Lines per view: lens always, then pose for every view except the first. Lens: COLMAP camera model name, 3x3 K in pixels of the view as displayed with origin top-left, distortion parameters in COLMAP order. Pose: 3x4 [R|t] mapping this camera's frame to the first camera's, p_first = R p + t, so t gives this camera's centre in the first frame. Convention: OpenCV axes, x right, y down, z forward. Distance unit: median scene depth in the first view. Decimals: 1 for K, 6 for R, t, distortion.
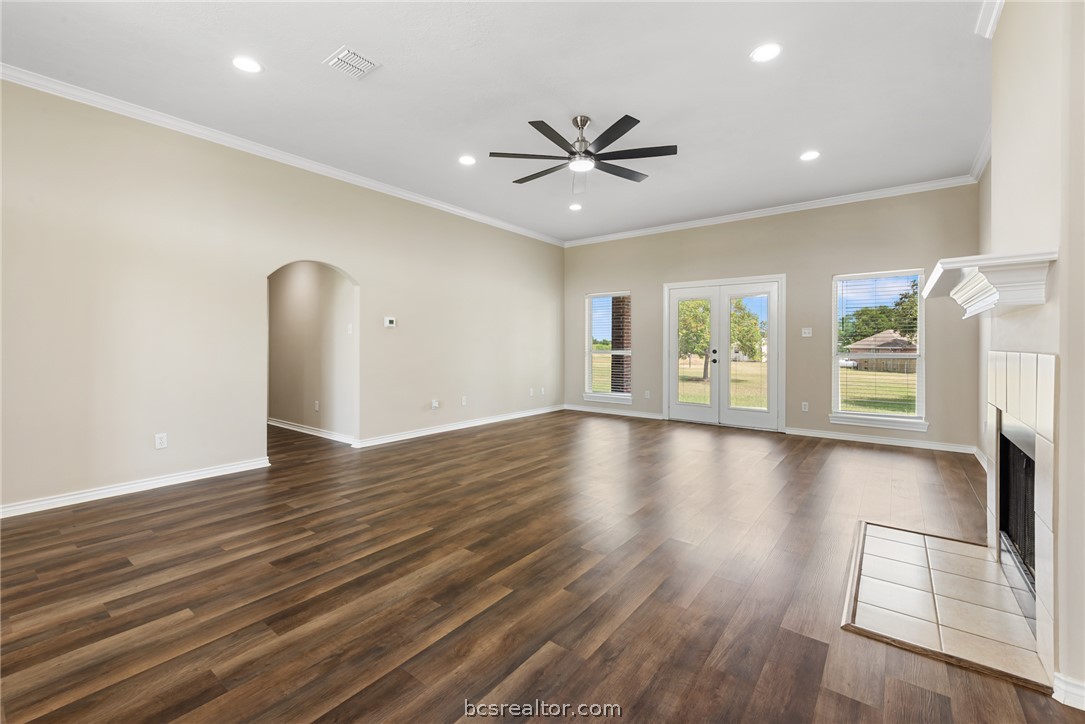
lens RADIAL K [[451.4, 0, 544.9], [0, 451.4, 343.5], [0, 0, 1]] dist [0.008869, -0.001083]
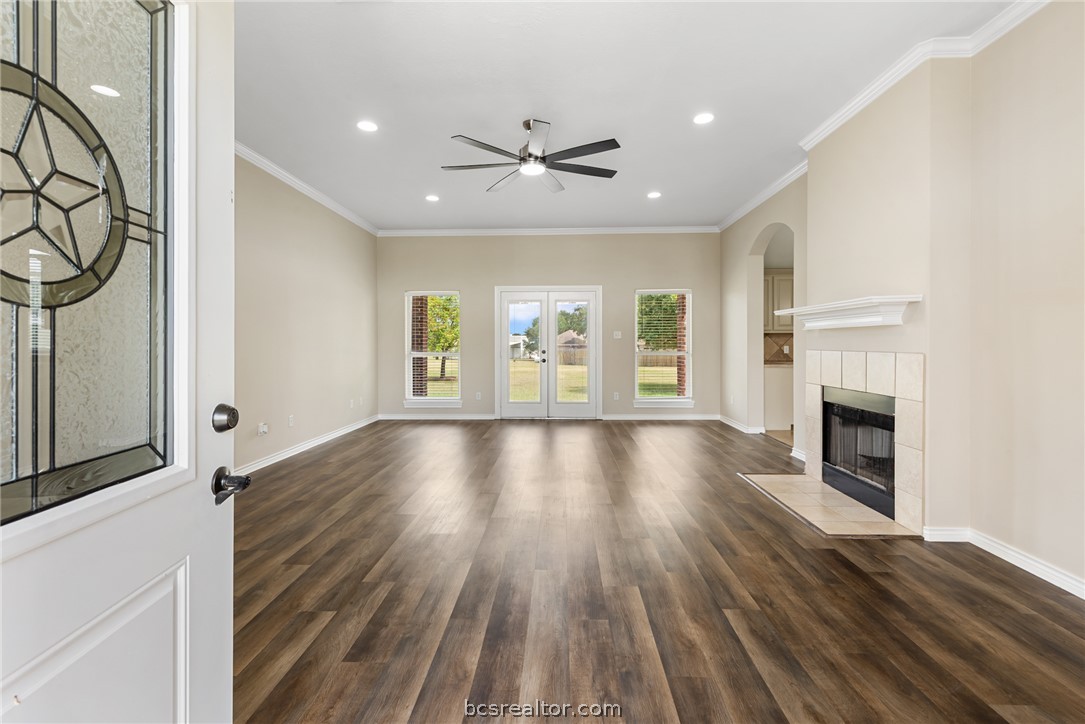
lens RADIAL K [[470.3, 0, 547.1], [0, 470.3, 343.6], [0, 0, 1]] dist [0.009204, -0.000310]
pose [[0.816281, -0.006892, 0.577613, -0.690930], [0.005212, 0.999976, 0.004566, -0.018575], [-0.577631, -0.000716, 0.816298, 0.182659]]
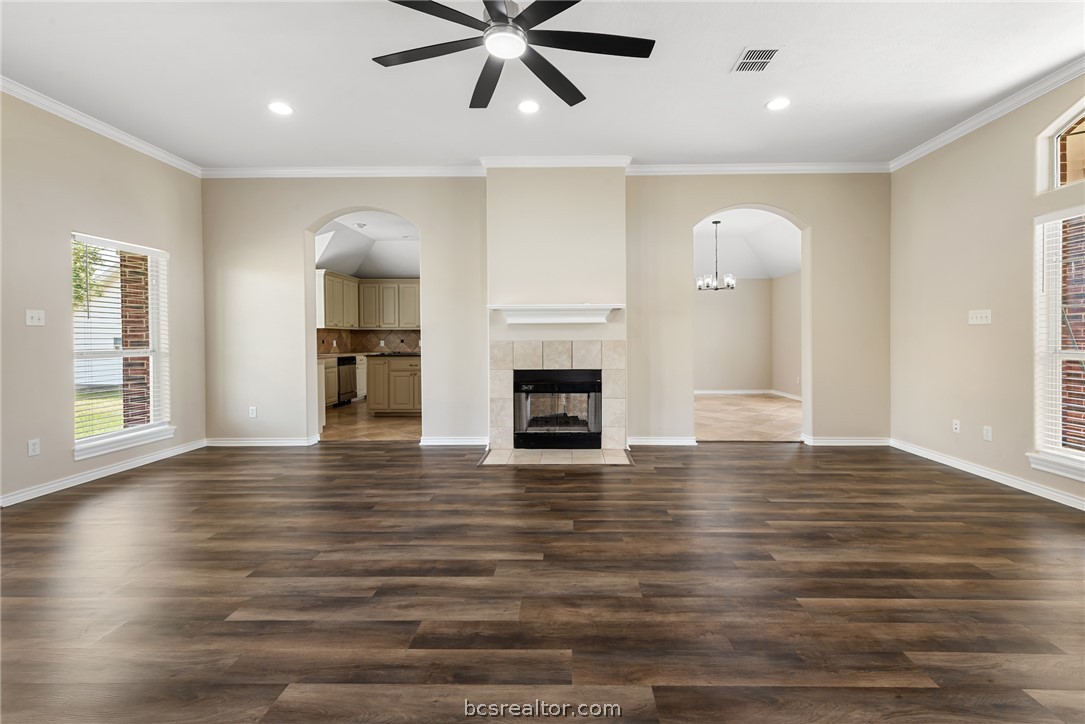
lens RADIAL K [[470.3, 0, 547.1], [0, 470.3, 343.6], [0, 0, 1]] dist [0.009204, -0.000310]
pose [[-0.576705, -0.011048, 0.816878, -0.662722], [0.000203, 0.999907, 0.013666, -0.000411], [-0.816952, 0.008047, -0.576649, 1.852809]]
